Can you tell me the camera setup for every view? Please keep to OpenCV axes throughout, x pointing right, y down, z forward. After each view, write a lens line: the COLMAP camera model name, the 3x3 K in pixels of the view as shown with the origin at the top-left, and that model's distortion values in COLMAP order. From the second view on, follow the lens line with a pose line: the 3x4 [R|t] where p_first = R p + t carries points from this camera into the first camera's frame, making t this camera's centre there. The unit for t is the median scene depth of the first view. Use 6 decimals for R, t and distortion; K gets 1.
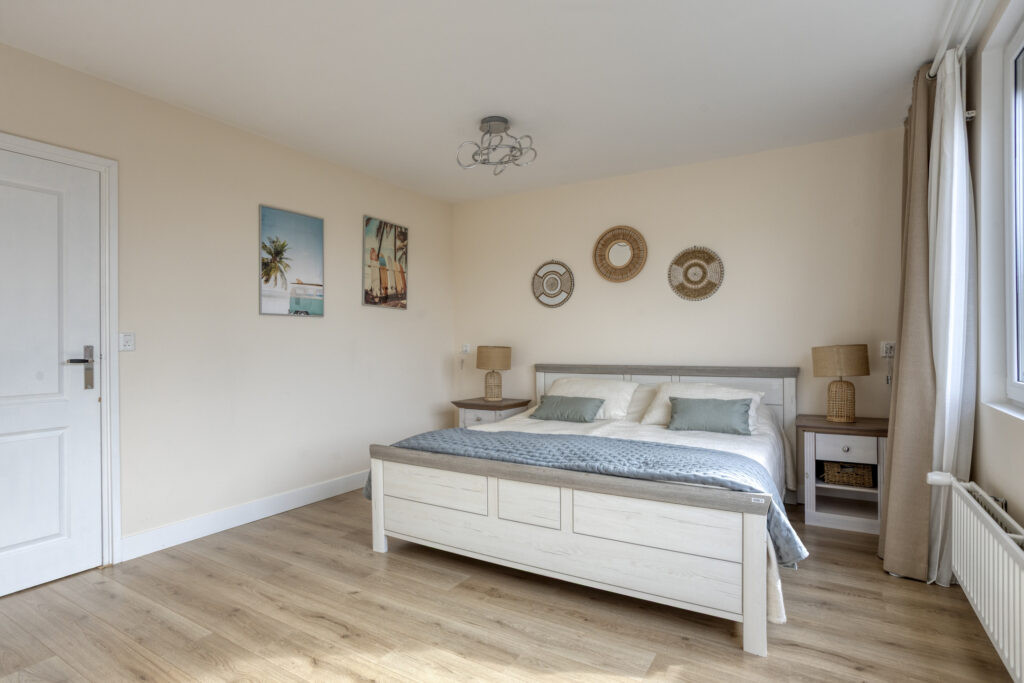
lens RADIAL K [[536.2, 0, 502.3], [0, 536.2, 337.4], [0, 0, 1]] dist [-0.066993, 0.039089]
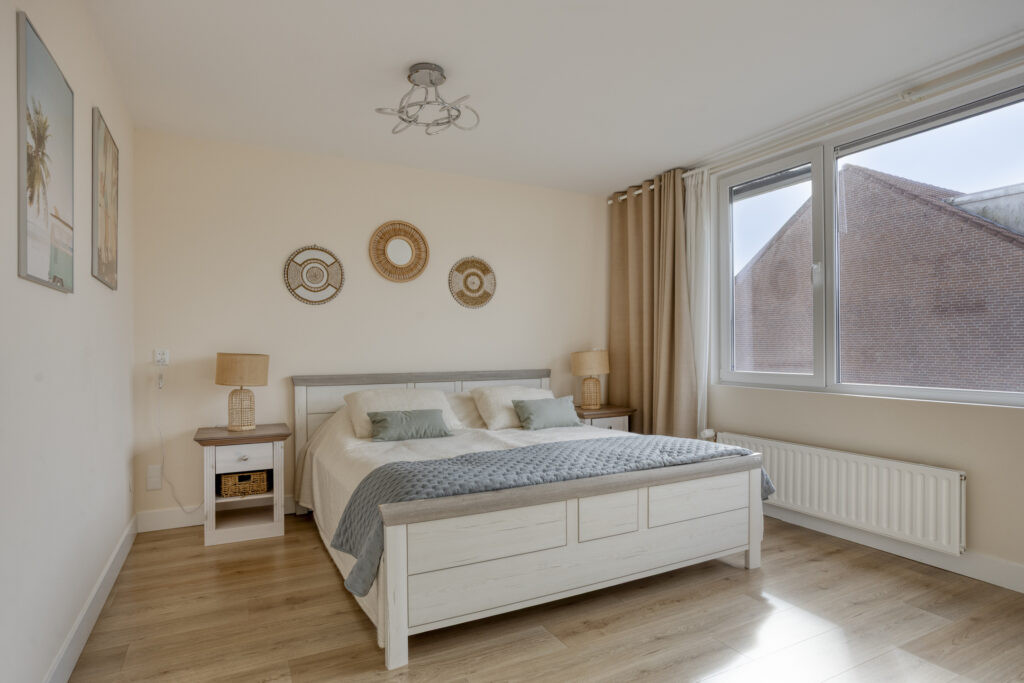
lens RADIAL K [[566.9, 0, 502.6], [0, 566.9, 338.1], [0, 0, 1]] dist [-0.054913, 0.032655]
pose [[0.507109, 0.020717, 0.861633, -0.552675], [-0.004994, 0.999765, -0.021099, 0.011149], [-0.861868, 0.006397, 0.507093, 0.390502]]
